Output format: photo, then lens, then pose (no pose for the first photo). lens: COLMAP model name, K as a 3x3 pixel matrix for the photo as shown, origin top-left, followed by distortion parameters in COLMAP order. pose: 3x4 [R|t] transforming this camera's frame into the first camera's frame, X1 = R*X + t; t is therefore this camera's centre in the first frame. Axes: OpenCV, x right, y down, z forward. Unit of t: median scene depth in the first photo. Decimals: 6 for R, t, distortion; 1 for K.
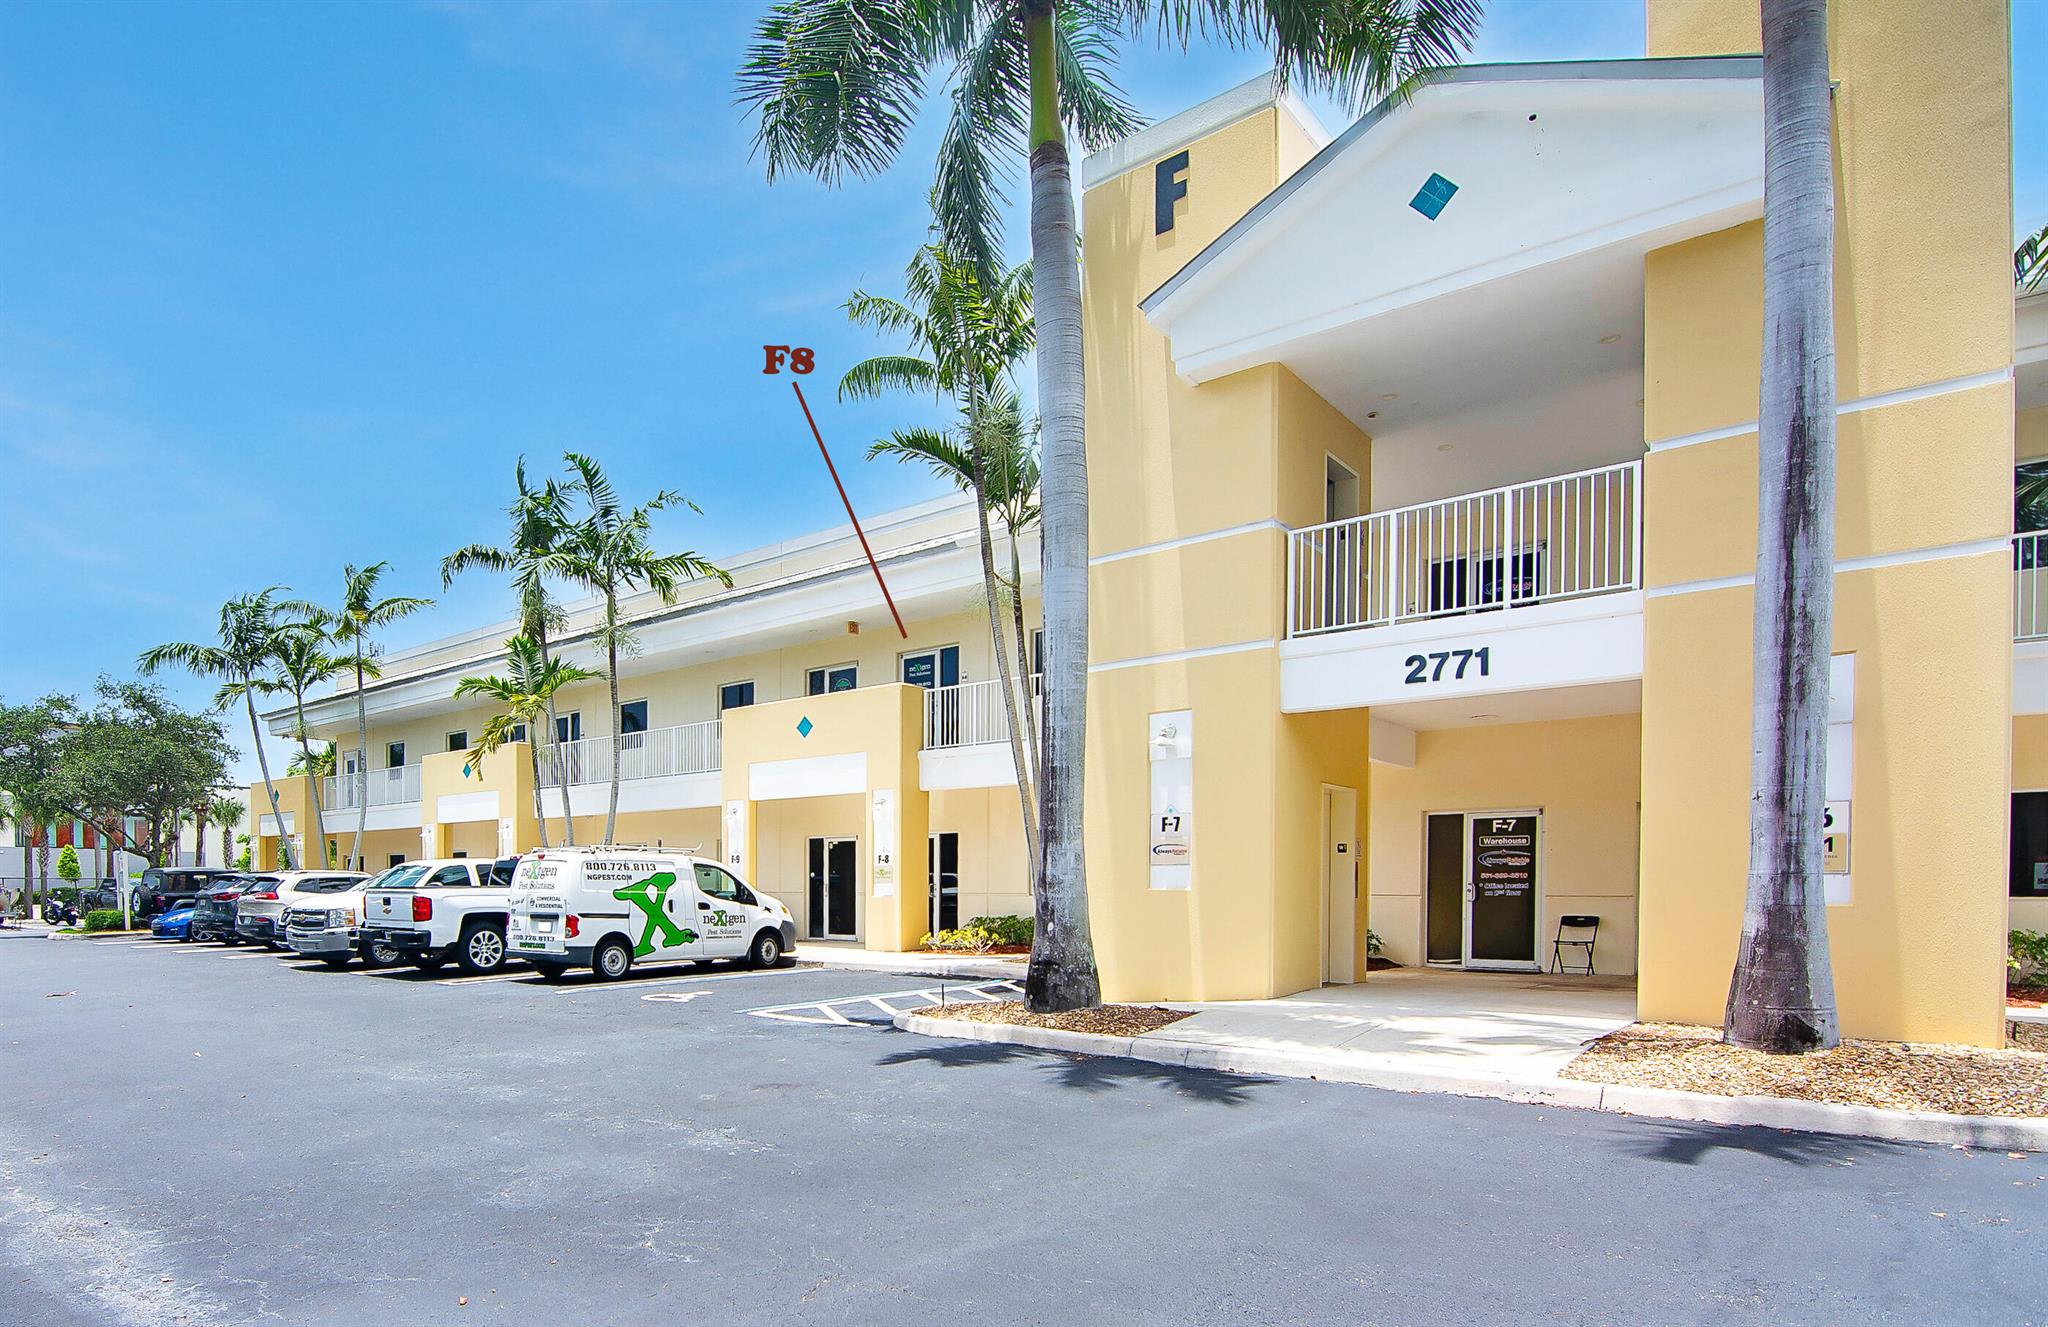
lens RADIAL K [[1158.1, 0, 917.2], [0, 1158.1, 901.5], [0, 0, 1]] dist [-0.030177, -0.000622]
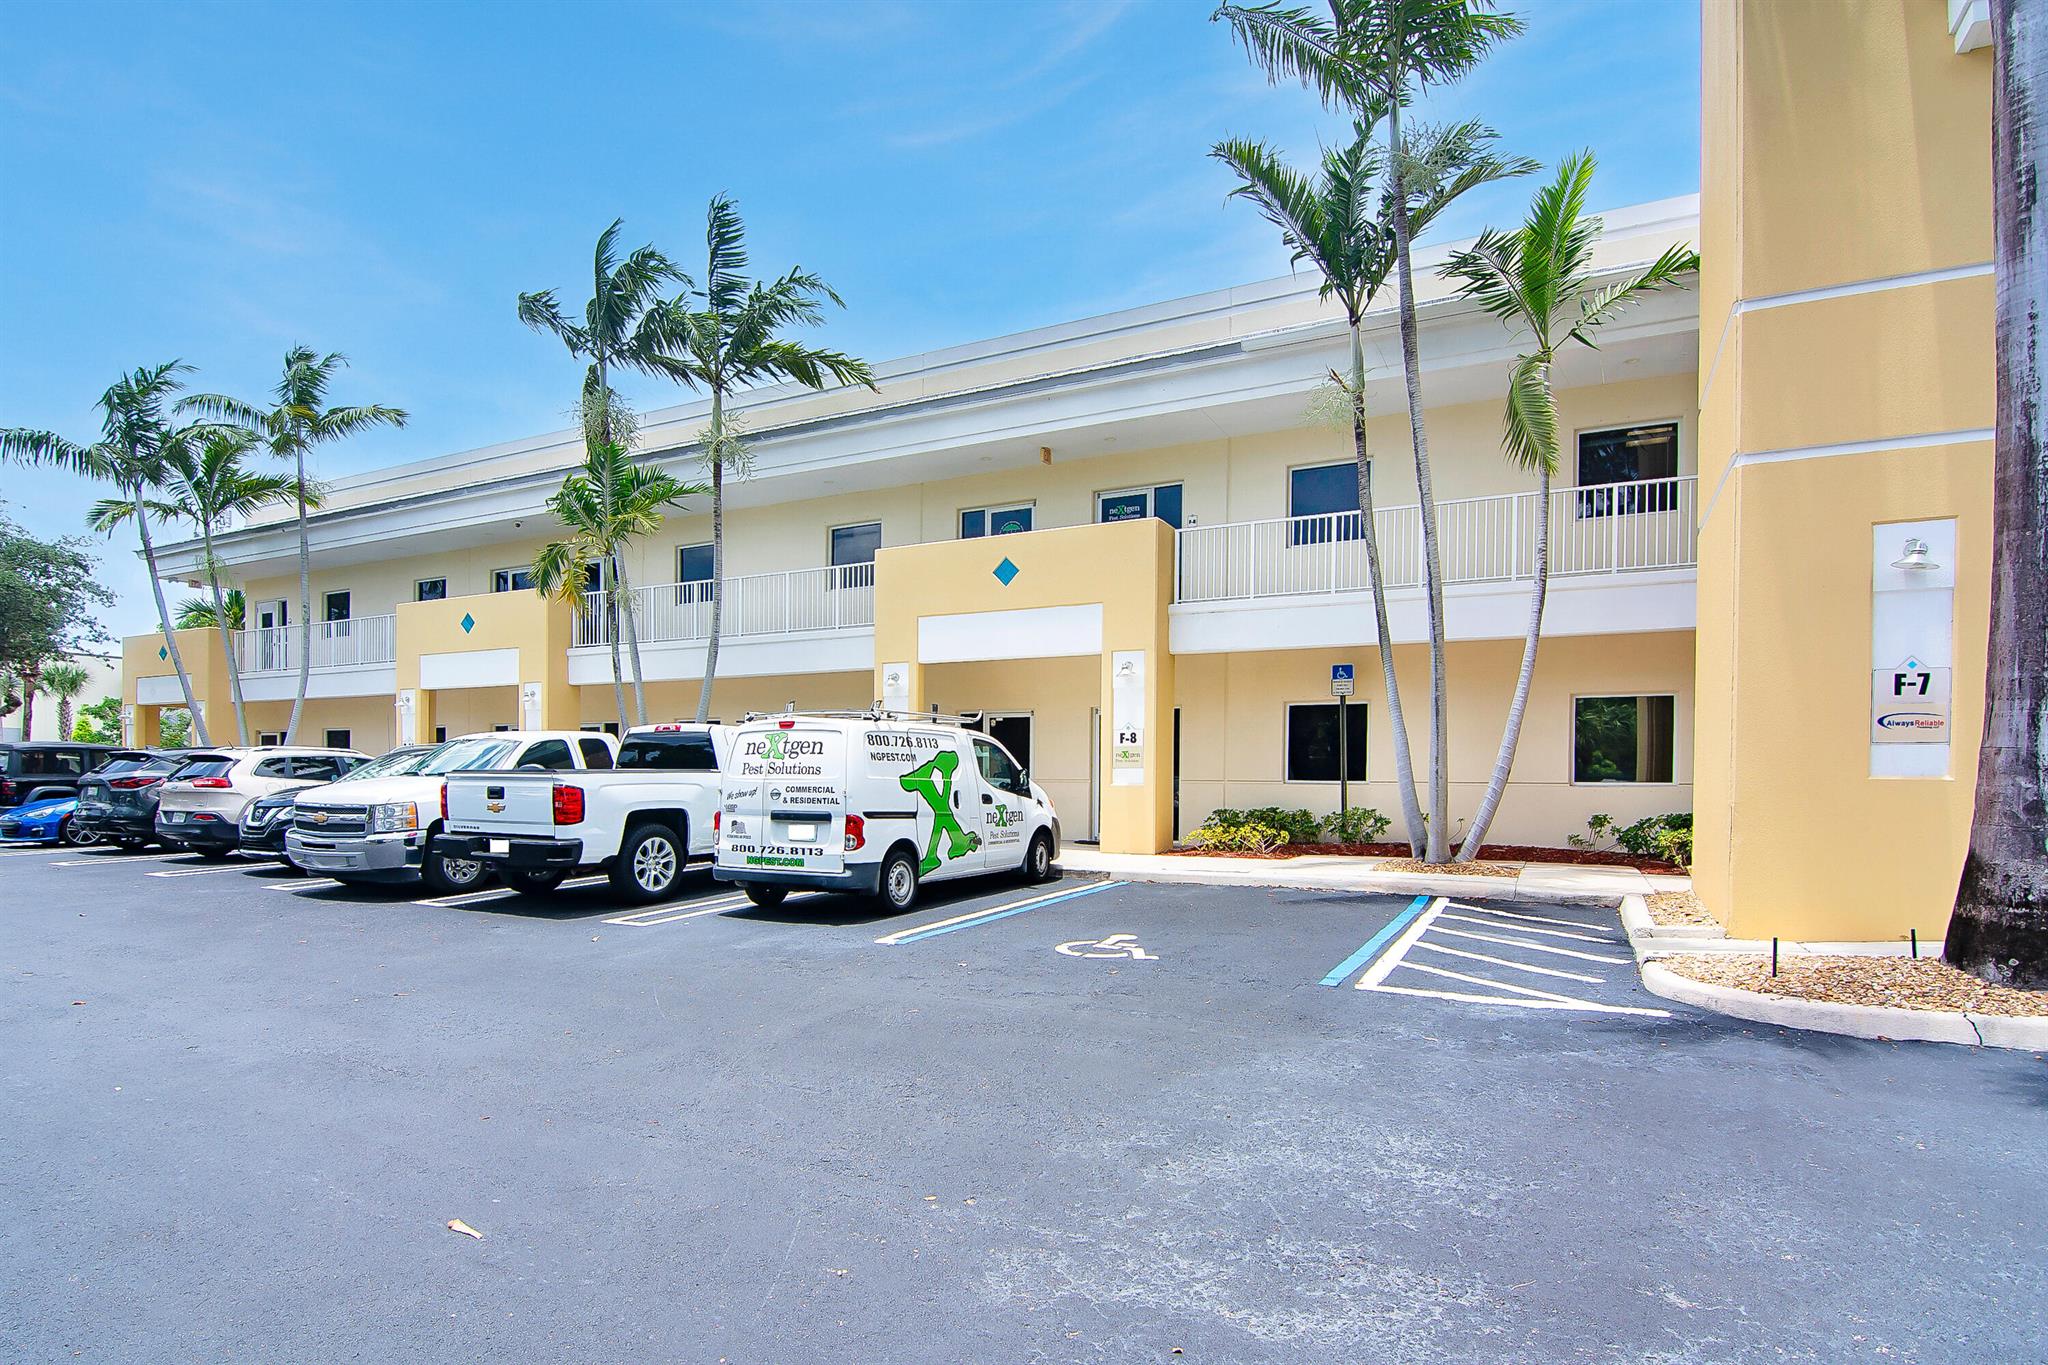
lens RADIAL K [[1043.7, 0, 1029.3], [0, 1043.7, 777.2], [0, 0, 1]] dist [-0.018003, -0.001182]
pose [[0.972342, 0.002504, 0.233547, -0.303139], [-0.000618, 0.999967, -0.008149, -0.004115], [-0.233560, 0.007779, 0.972311, 0.364610]]
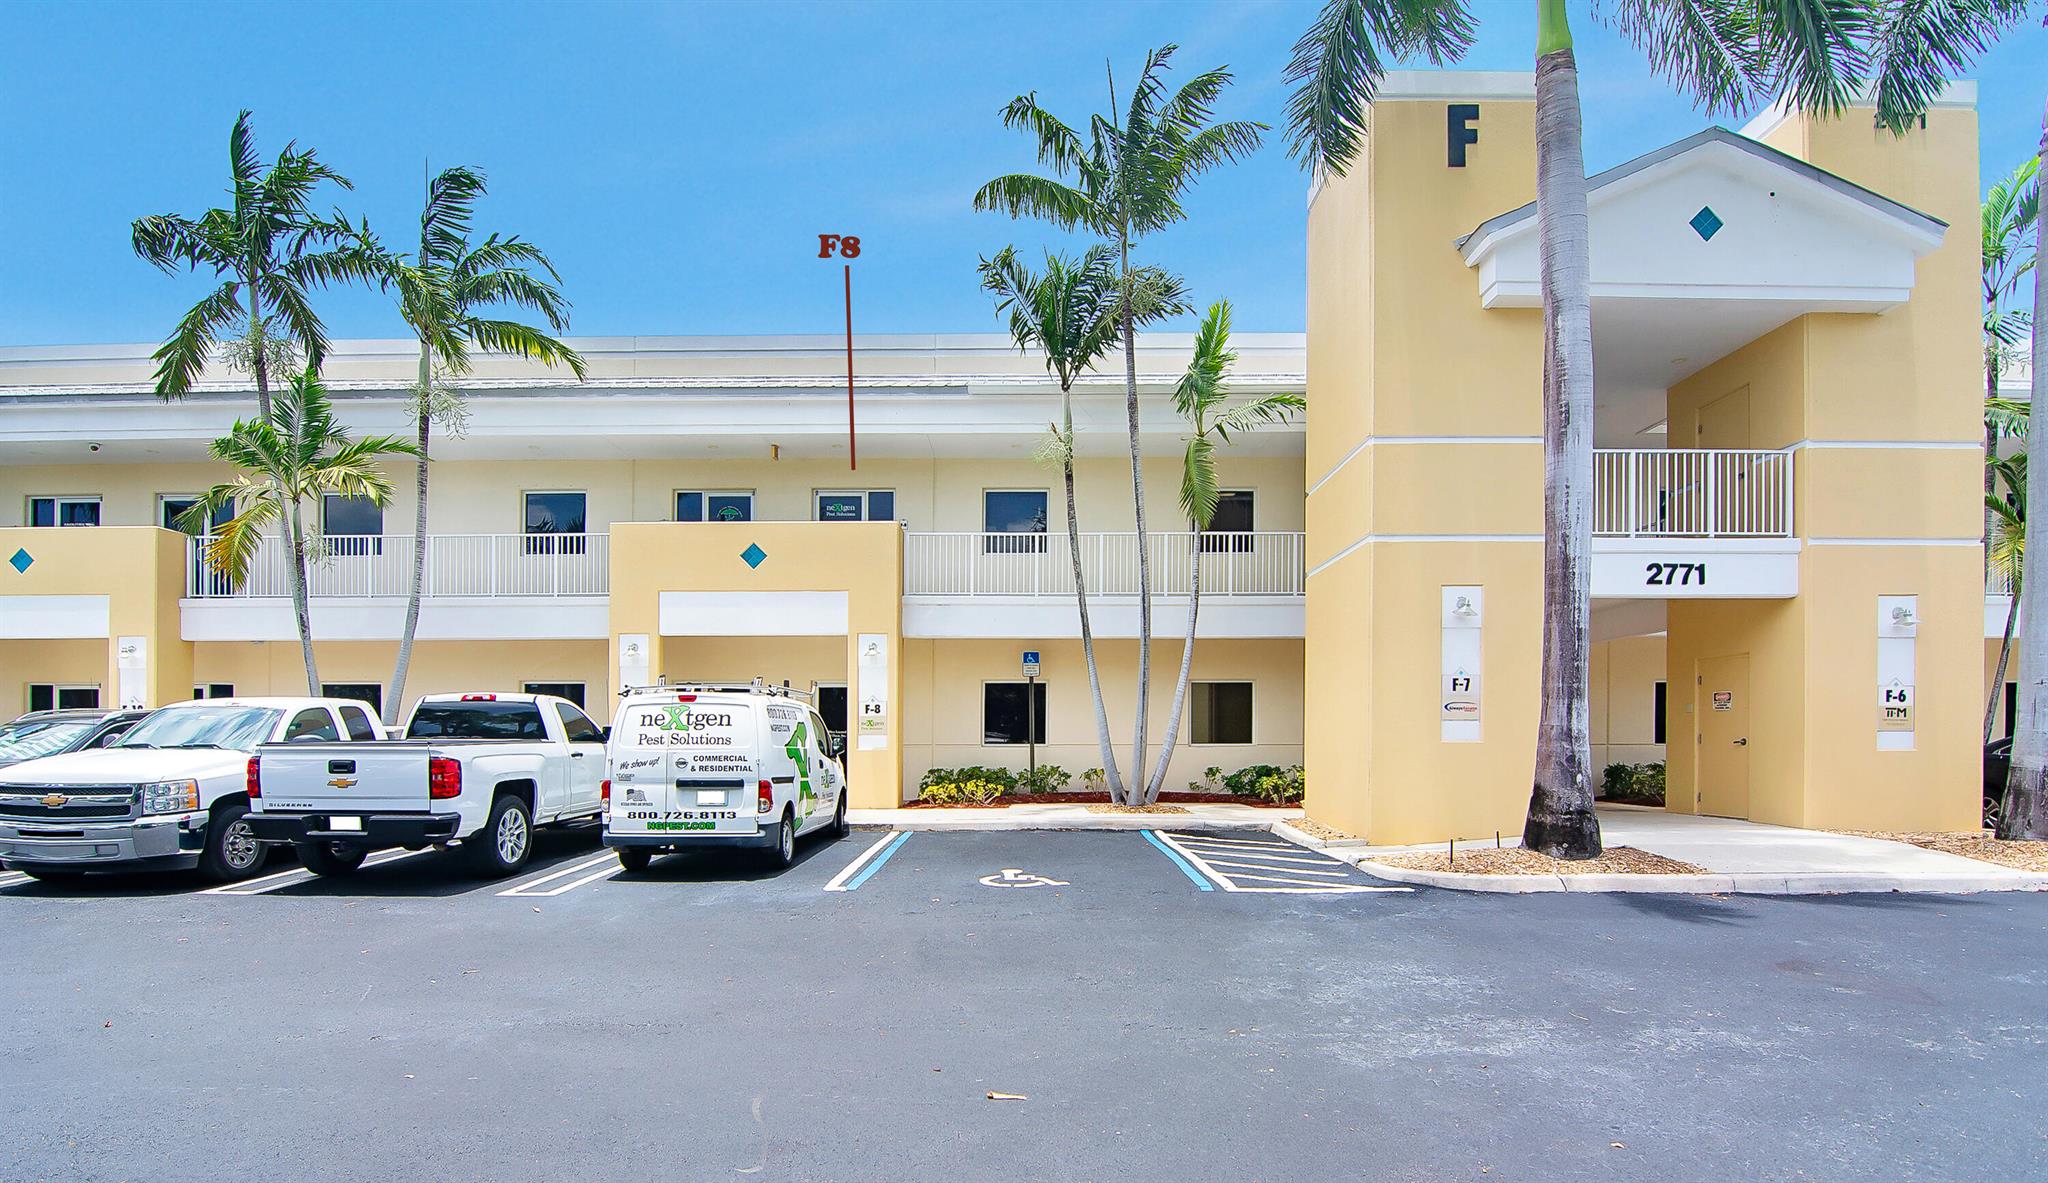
lens RADIAL K [[962.2, 0, 1012.6], [0, 962.2, 728.3], [0, 0, 1]] dist [-0.004030, -0.015921]
pose [[0.763060, 0.003574, 0.646318, -0.508129], [0.009000, 0.999829, -0.016154, -0.008691], [-0.646265, 0.018143, 0.762897, 0.392117]]
